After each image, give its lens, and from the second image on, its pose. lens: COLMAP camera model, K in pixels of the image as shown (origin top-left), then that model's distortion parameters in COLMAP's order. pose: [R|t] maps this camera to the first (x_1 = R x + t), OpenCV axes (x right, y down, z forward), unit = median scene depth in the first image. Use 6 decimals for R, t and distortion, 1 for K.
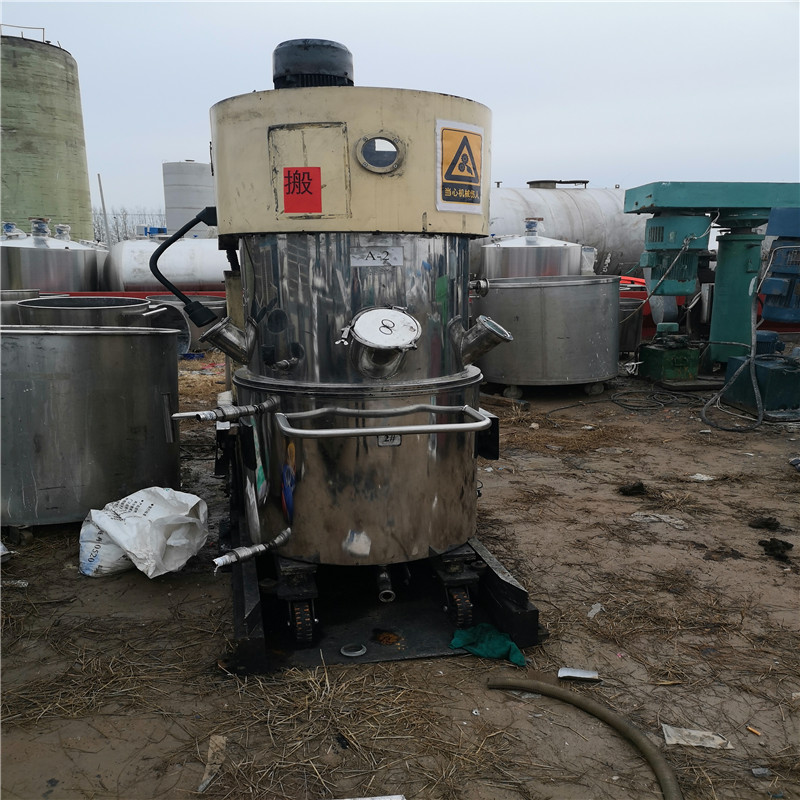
lens RADIAL K [[803.3, 0, 356.5], [0, 803.3, 385.0], [0, 0, 1]] dist [0.029709, 0.005241]
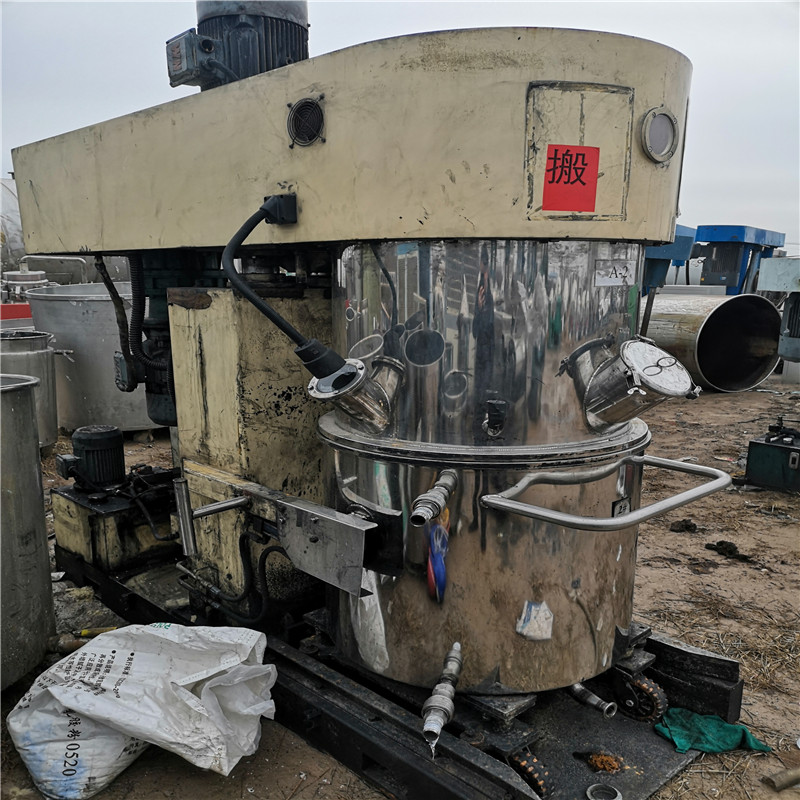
lens RADIAL K [[821.7, 0, 340.1], [0, 821.7, 400.4], [0, 0, 1]] dist [0.022347, 0.010434]
pose [[0.843025, -0.079957, 0.531898, -0.631118], [0.075679, 0.996684, 0.029880, -0.085245], [-0.532523, 0.015064, 0.846281, 0.496700]]
